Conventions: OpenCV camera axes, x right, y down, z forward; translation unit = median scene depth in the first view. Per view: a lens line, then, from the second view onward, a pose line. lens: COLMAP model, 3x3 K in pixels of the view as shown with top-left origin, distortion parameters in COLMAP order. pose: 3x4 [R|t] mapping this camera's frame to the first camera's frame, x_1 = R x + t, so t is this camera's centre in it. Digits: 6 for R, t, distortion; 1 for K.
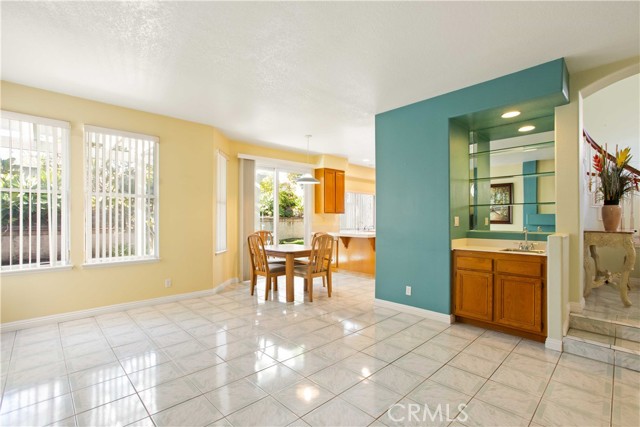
lens RADIAL K [[293.2, 0, 323.3], [0, 293.2, 217.2], [0, 0, 1]] dist [-0.026056, 0.003591]
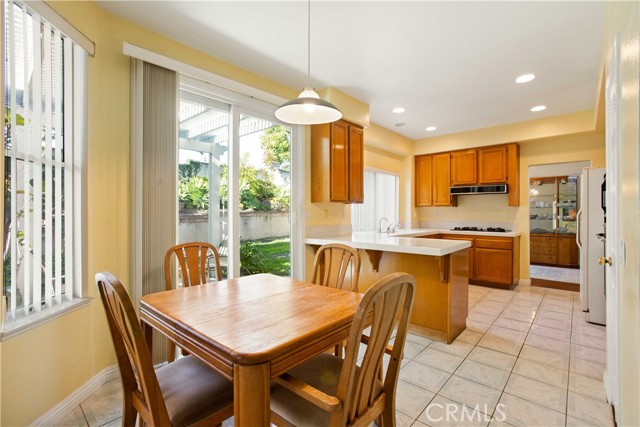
lens RADIAL K [[293.2, 0, 322.0], [0, 293.2, 212.8], [0, 0, 1]] dist [-0.026056, 0.003591]
pose [[0.997624, -0.000174, 0.068893, -0.035300], [-0.000181, 0.999987, 0.005144, 0.001760], [-0.068893, -0.005144, 0.997611, 0.363920]]
